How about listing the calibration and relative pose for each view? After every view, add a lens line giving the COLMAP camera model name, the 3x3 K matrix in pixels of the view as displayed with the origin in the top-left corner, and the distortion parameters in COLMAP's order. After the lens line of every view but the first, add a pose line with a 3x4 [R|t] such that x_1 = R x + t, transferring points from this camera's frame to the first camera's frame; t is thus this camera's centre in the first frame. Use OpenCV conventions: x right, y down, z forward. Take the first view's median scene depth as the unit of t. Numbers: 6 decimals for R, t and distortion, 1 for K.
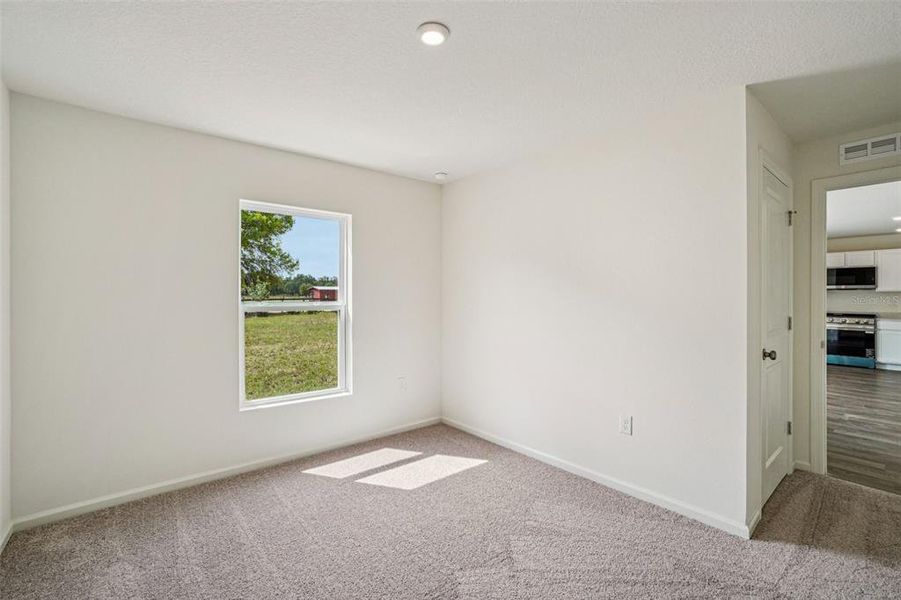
lens RADIAL K [[405.6, 0, 445.8], [0, 405.6, 298.4], [0, 0, 1]] dist [-0.058936, 0.031750]
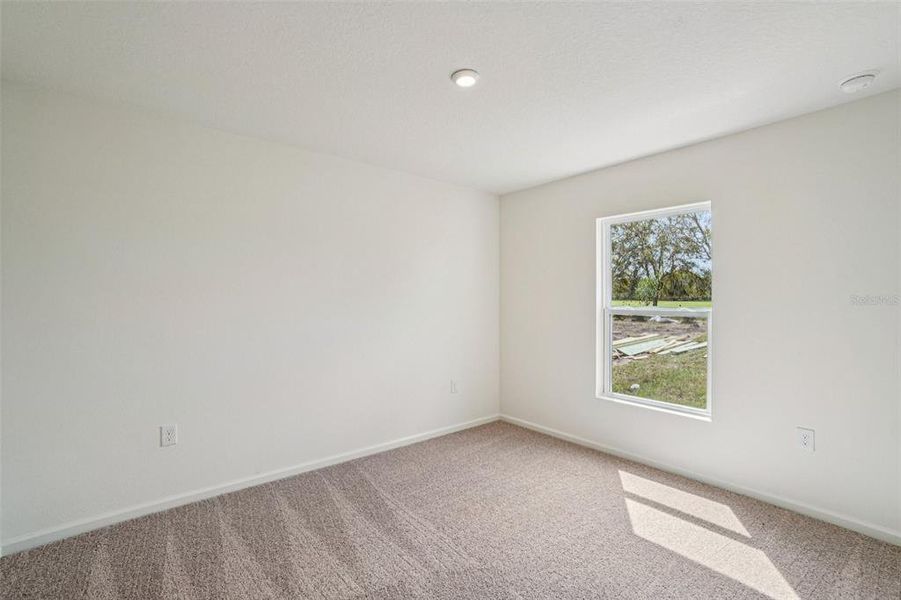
lens RADIAL K [[405.6, 0, 445.8], [0, 405.6, 298.4], [0, 0, 1]] dist [-0.058936, 0.031750]
pose [[-0.019468, -0.003145, -0.999806, 0.667665], [-0.008302, 0.999961, -0.002983, -0.003764], [0.999776, 0.008242, -0.019493, 0.557739]]
